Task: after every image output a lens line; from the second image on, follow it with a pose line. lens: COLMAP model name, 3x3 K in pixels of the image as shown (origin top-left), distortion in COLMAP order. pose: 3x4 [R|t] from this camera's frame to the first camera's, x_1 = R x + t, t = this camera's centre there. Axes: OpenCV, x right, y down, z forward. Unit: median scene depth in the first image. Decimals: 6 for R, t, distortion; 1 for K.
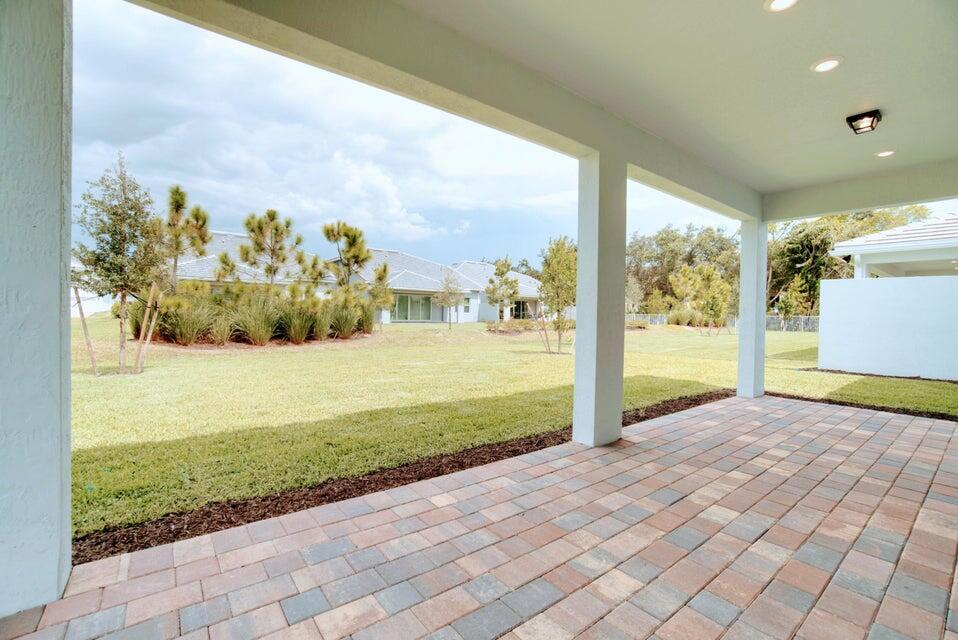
lens RADIAL K [[420.2, 0, 479.0], [0, 420.2, 320.0], [0, 0, 1]] dist [-0.058232, 0.021838]
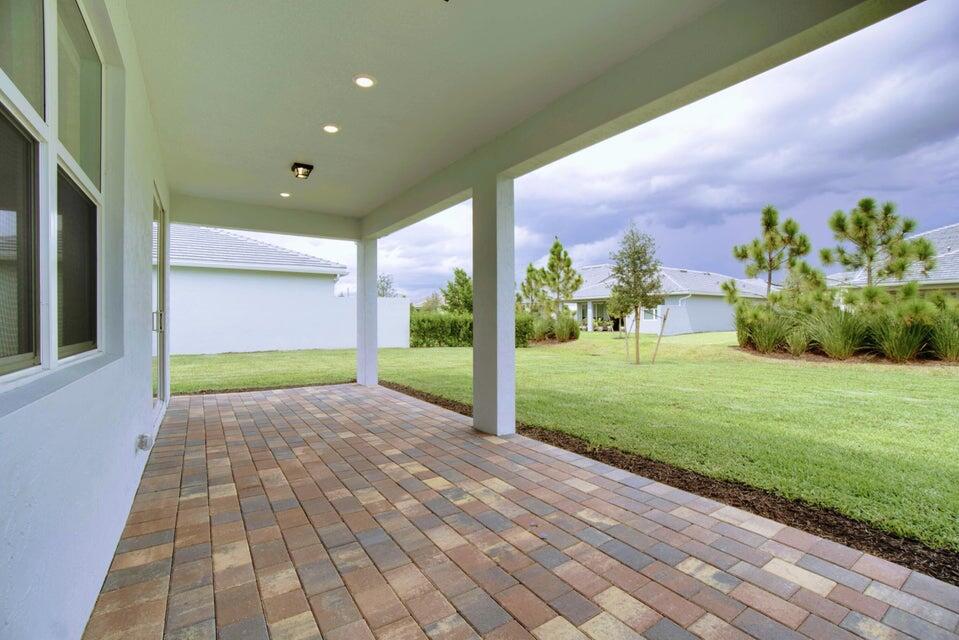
lens RADIAL K [[440.0, 0, 472.5], [0, 440.0, 318.0], [0, 0, 1]] dist [-0.059933, 0.024874]
pose [[-0.098584, -0.024009, -0.994839, 1.578646], [-0.013972, 0.999644, -0.022741, 0.016041], [0.995031, 0.011658, -0.098885, 1.137099]]
